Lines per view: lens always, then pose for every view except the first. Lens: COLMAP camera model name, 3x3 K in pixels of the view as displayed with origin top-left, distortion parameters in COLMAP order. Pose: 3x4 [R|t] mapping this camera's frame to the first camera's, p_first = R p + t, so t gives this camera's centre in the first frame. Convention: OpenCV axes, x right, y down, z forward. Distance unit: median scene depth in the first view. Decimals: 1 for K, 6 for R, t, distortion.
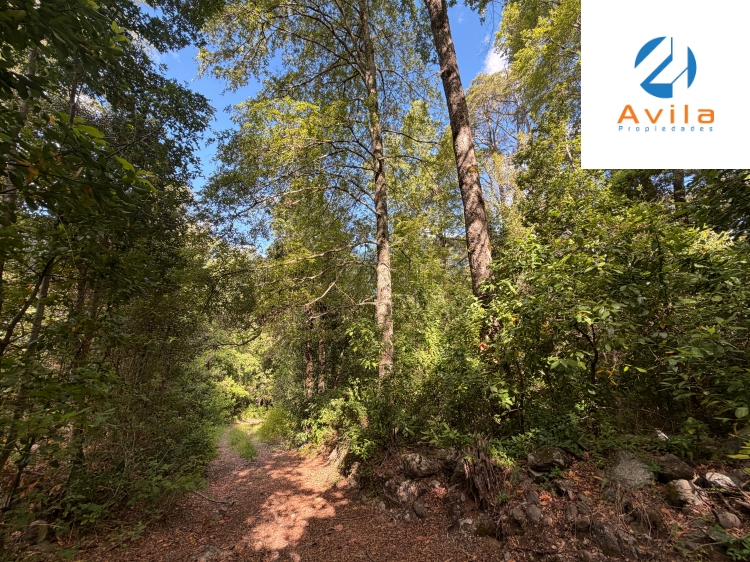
lens RADIAL K [[300.4, 0, 376.2], [0, 300.4, 281.0], [0, 0, 1]] dist [0.002151, 0.000062]
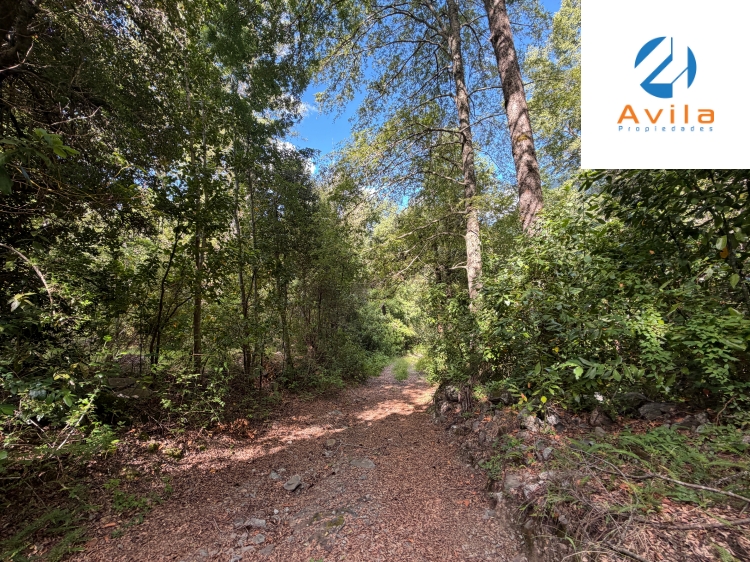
lens RADIAL K [[300.4, 0, 373.7], [0, 300.4, 283.2], [0, 0, 1]] dist [0.002151, 0.000062]
pose [[0.832954, -0.021733, -0.552916, 0.425763], [0.123441, 0.981346, 0.147388, -0.098875], [0.539398, -0.191020, 0.820098, -0.172530]]
